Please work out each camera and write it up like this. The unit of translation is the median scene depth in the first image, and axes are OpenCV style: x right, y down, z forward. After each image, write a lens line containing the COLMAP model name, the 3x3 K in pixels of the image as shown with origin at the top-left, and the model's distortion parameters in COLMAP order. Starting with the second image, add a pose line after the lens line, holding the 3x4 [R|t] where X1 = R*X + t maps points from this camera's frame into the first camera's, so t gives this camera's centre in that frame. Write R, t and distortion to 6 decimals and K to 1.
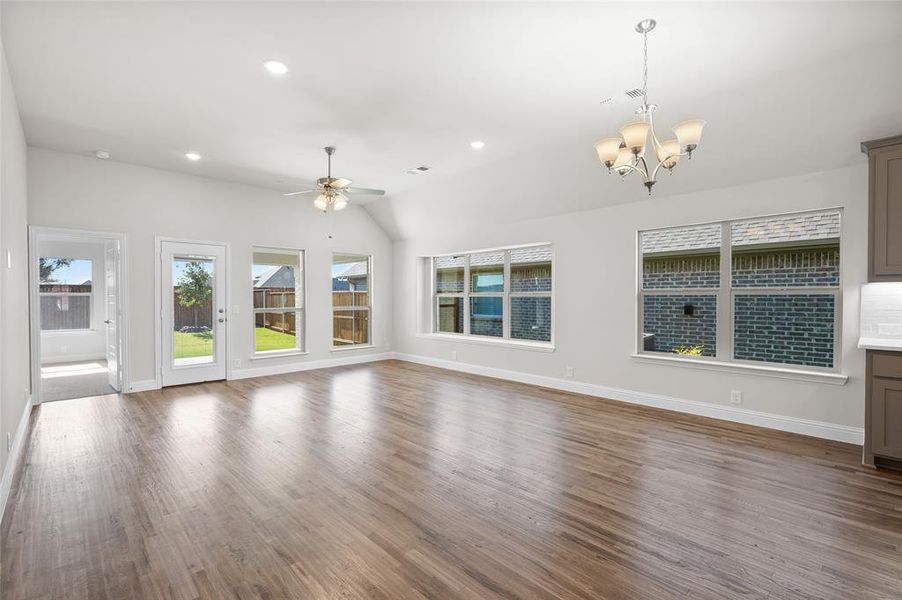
lens RADIAL K [[404.8, 0, 451.6], [0, 404.8, 305.2], [0, 0, 1]] dist [-0.000445, -0.001073]
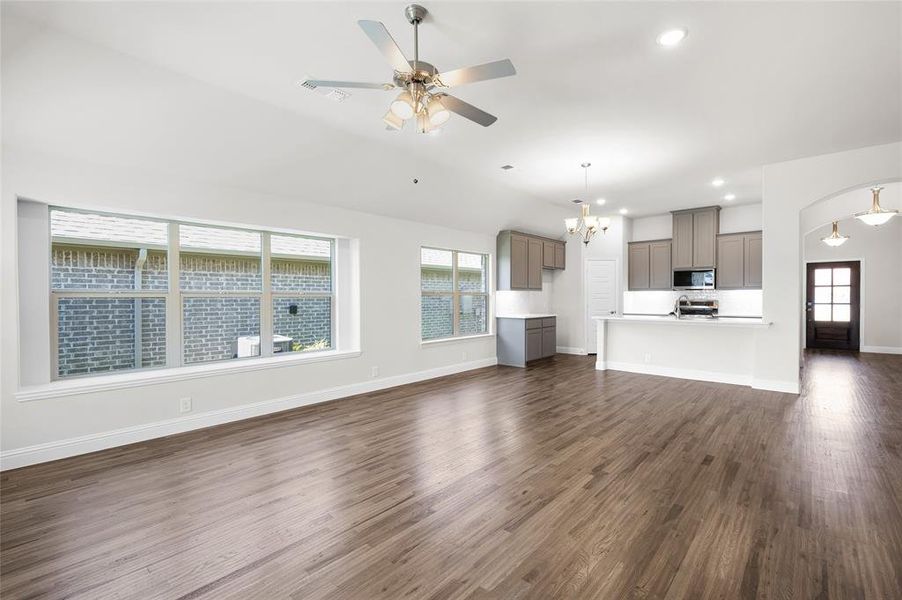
lens RADIAL K [[404.8, 0, 457.8], [0, 404.8, 299.8], [0, 0, 1]] dist [-0.000445, -0.001073]
pose [[-0.082150, -0.006021, 0.996602, -0.551376], [0.024461, 0.999668, 0.008056, -0.012846], [-0.996320, 0.025040, -0.081976, 0.660459]]
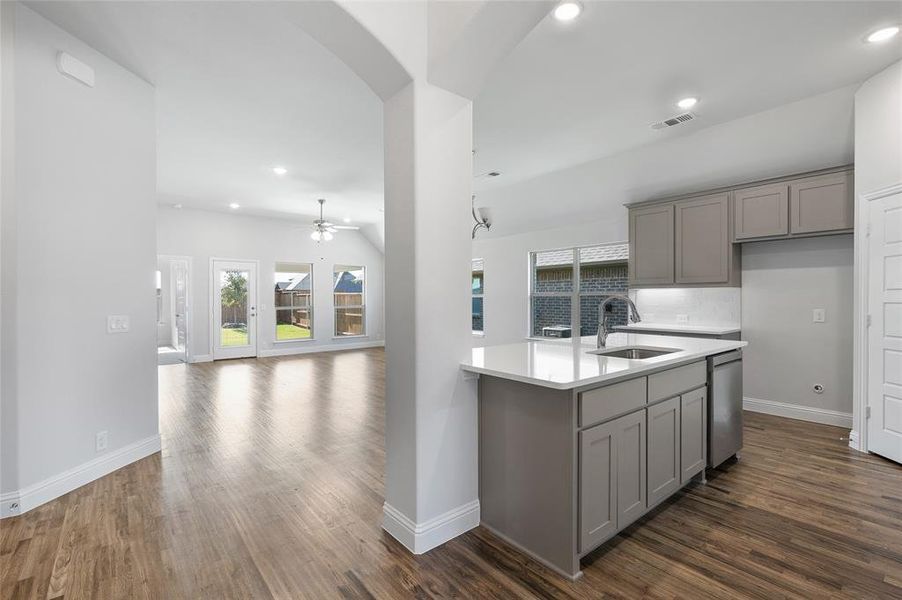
lens RADIAL K [[404.8, 0, 449.7], [0, 404.8, 303.2], [0, 0, 1]] dist [-0.000445, -0.001073]
pose [[0.997245, -0.001366, -0.074166, 0.187516], [0.000891, 0.999979, -0.006440, 0.005391], [0.074173, 0.006356, 0.997225, -0.306096]]
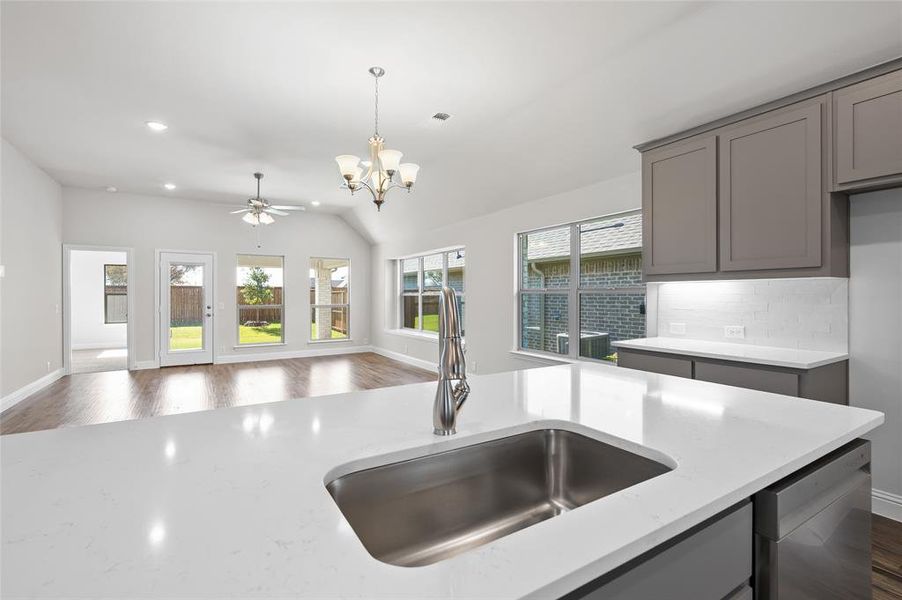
lens RADIAL K [[404.8, 0, 449.3], [0, 404.8, 299.3], [0, 0, 1]] dist [-0.000445, -0.001073]
pose [[0.978467, 0.001341, -0.206398, 0.336038], [-0.003677, 0.999933, -0.010934, 0.000157], [0.206369, 0.011457, 0.978407, -0.044988]]
